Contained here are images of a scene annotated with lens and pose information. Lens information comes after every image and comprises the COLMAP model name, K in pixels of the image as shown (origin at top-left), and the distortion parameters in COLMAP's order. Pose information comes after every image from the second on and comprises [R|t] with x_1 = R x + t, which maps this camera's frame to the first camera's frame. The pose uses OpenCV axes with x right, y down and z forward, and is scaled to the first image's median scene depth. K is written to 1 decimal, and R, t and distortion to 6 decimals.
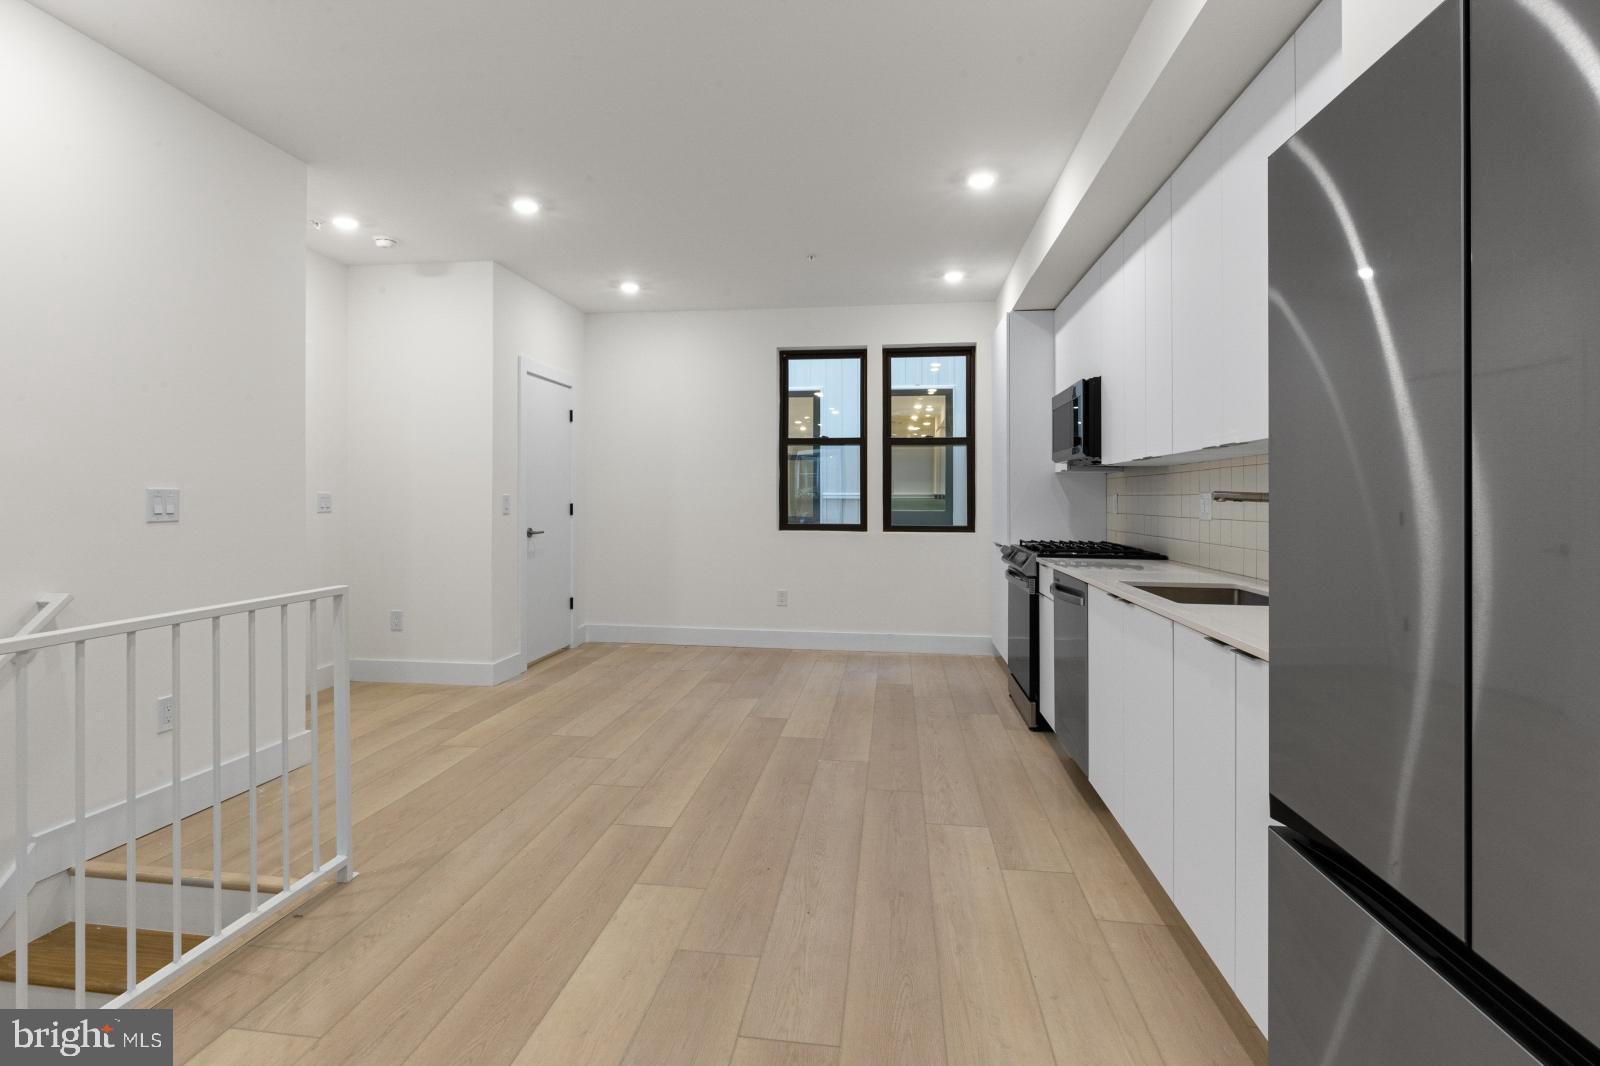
lens RADIAL K [[773.2, 0, 780.2], [0, 773.2, 497.8], [0, 0, 1]] dist [0.005128, 0.000006]
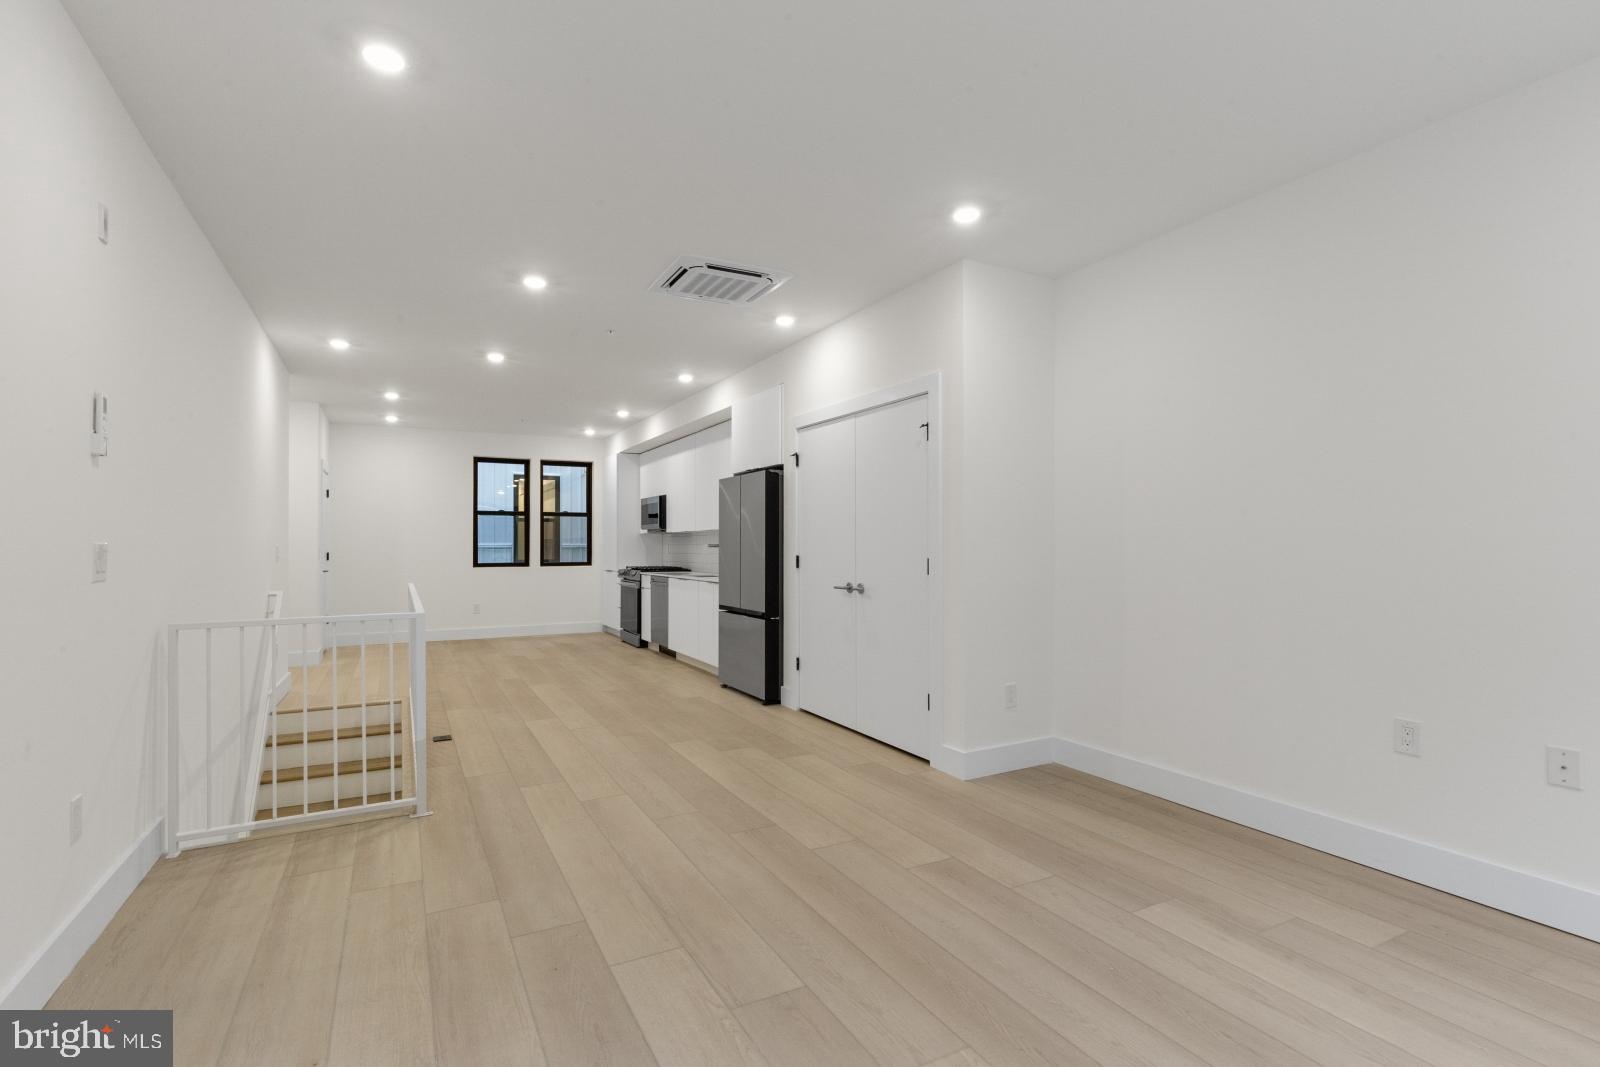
lens RADIAL K [[749.9, 0, 793.2], [0, 749.9, 536.9], [0, 0, 1]] dist [0.009028, 0.000160]
pose [[0.809089, 0.000591, 0.587685, -0.542608], [0.005999, 0.999939, -0.009265, -0.003758], [-0.587655, 0.011022, 0.809037, -0.951469]]
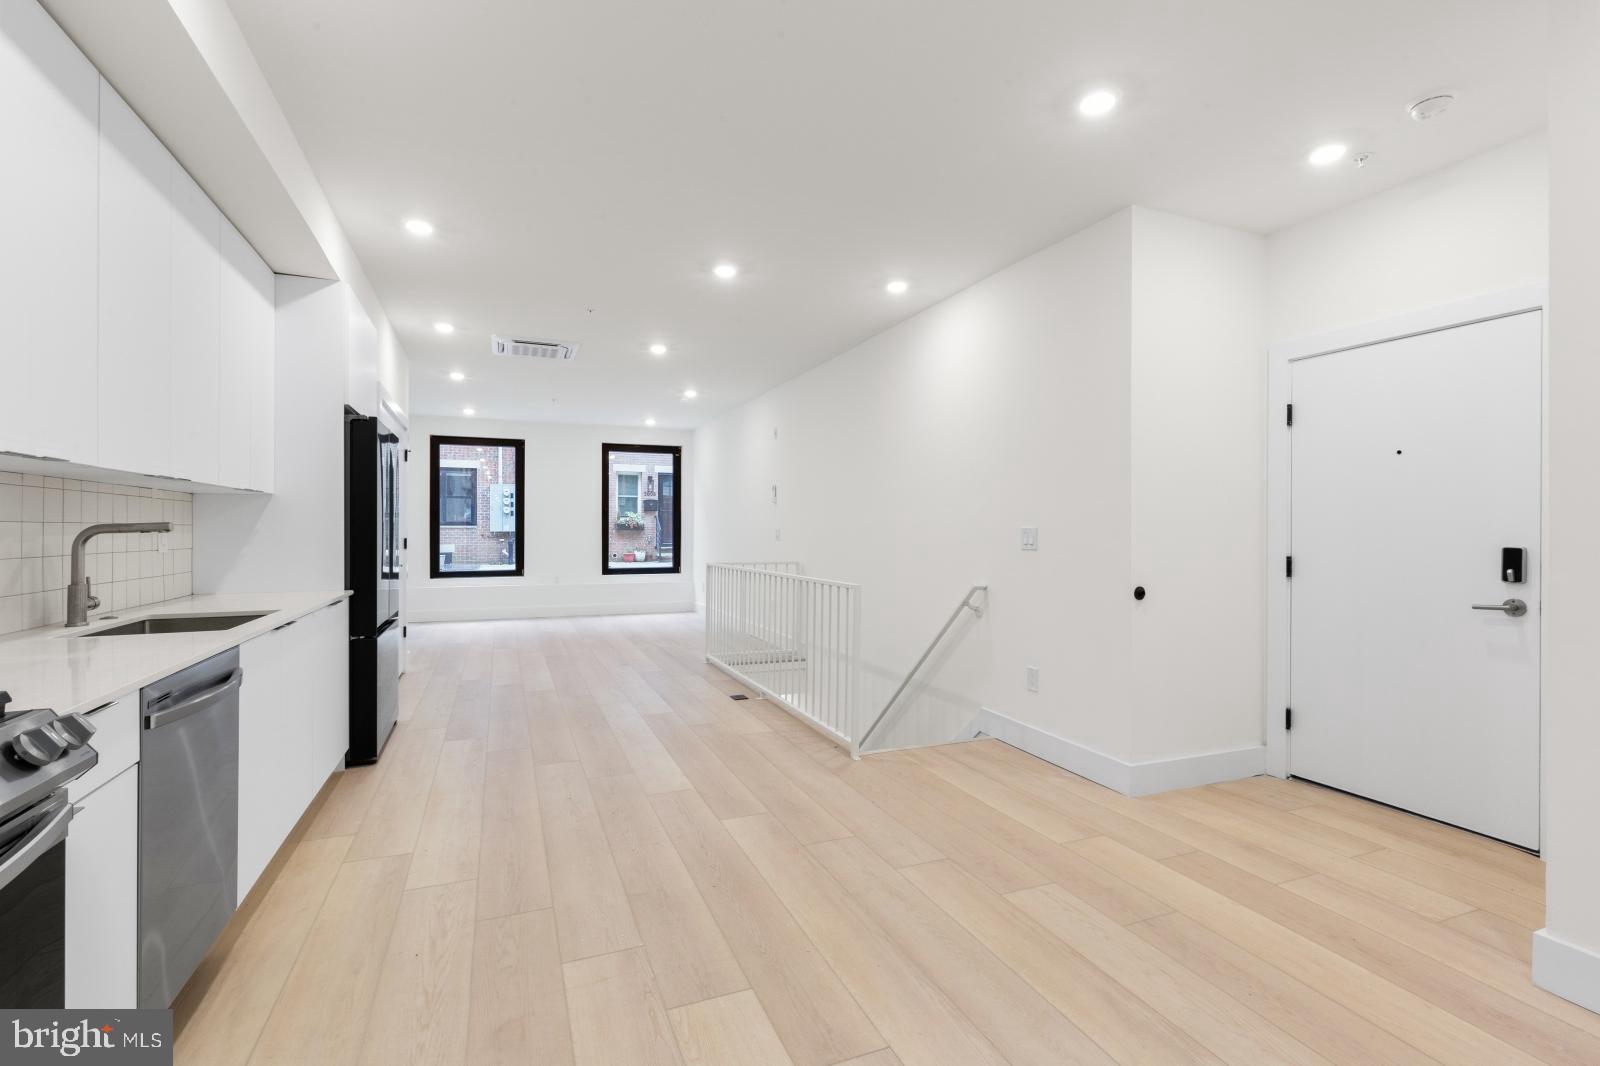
lens RADIAL K [[726.1, 0, 798.3], [0, 726.1, 530.3], [0, 0, 1]] dist [0.001735, 0.000040]
pose [[-0.860525, -0.006700, -0.509365, 0.194842], [-0.006124, 0.999977, -0.002806, -0.000159], [0.509372, 0.000705, -0.860546, 1.248912]]
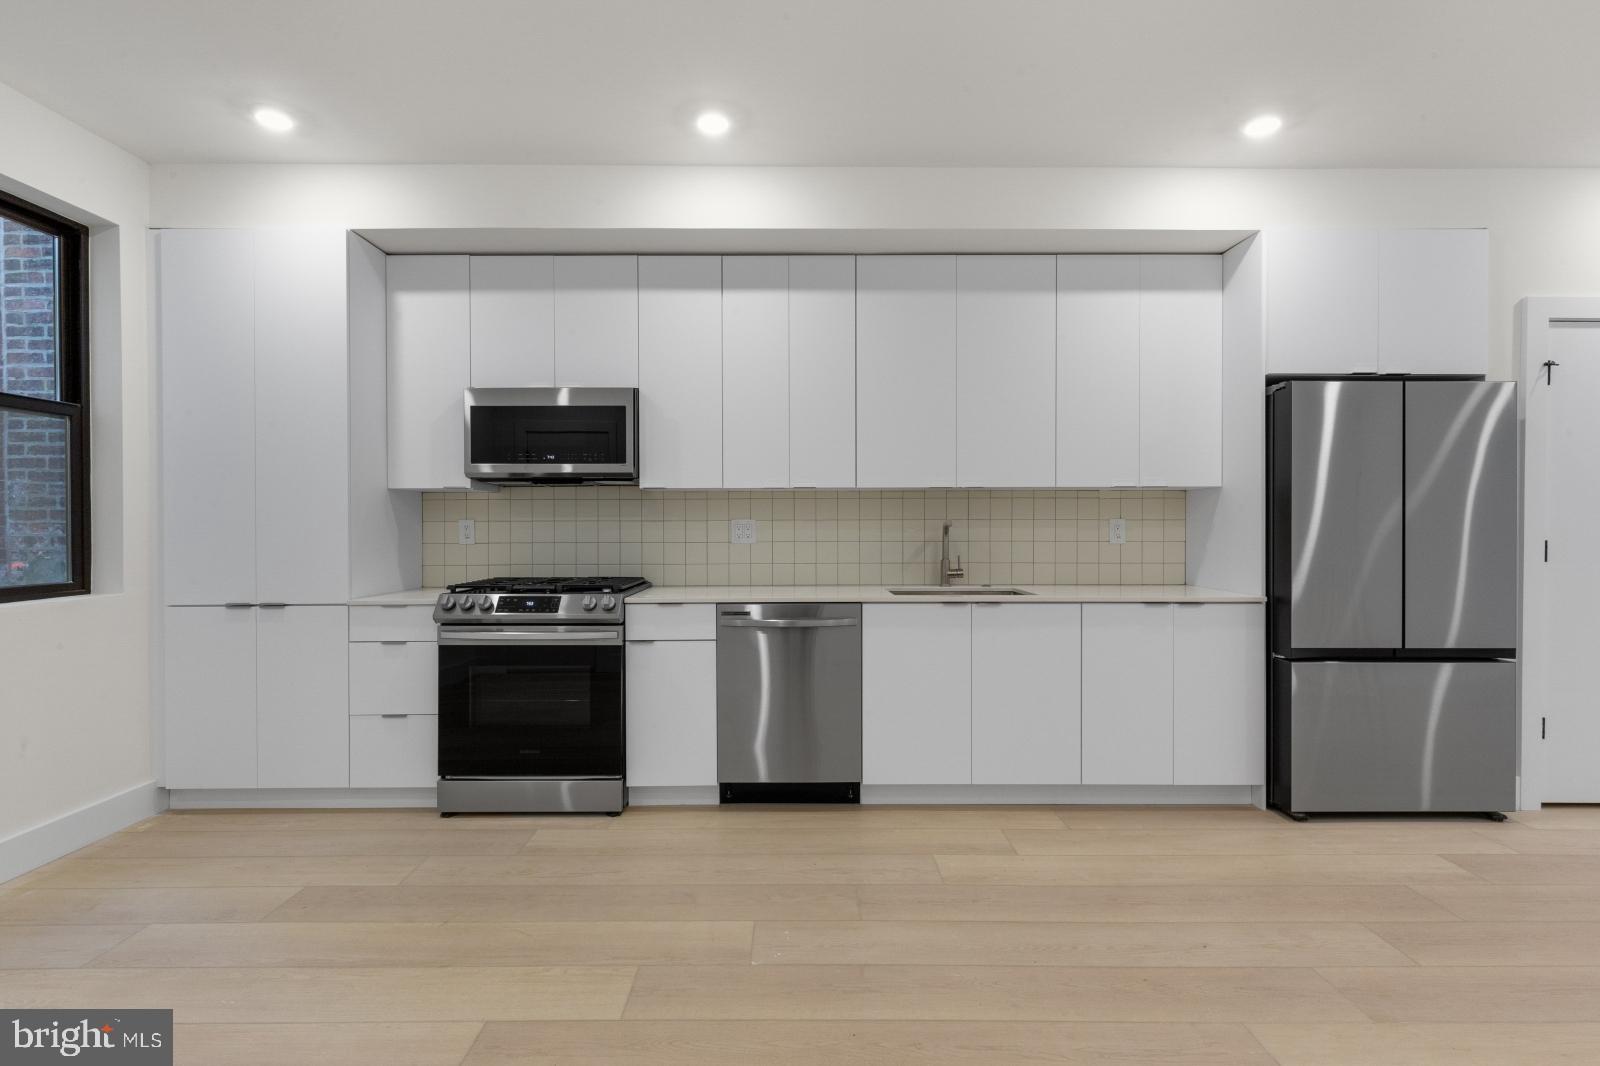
lens RADIAL K [[753.7, 0, 793.7], [0, 753.7, 525.0], [0, 0, 1]] dist [0.003339, 0.000305]
pose [[-0.144990, -0.008681, 0.989395, -0.420411], [0.000206, 0.999961, 0.008804, -0.005796], [-0.989433, 0.001481, -0.144982, 0.832677]]
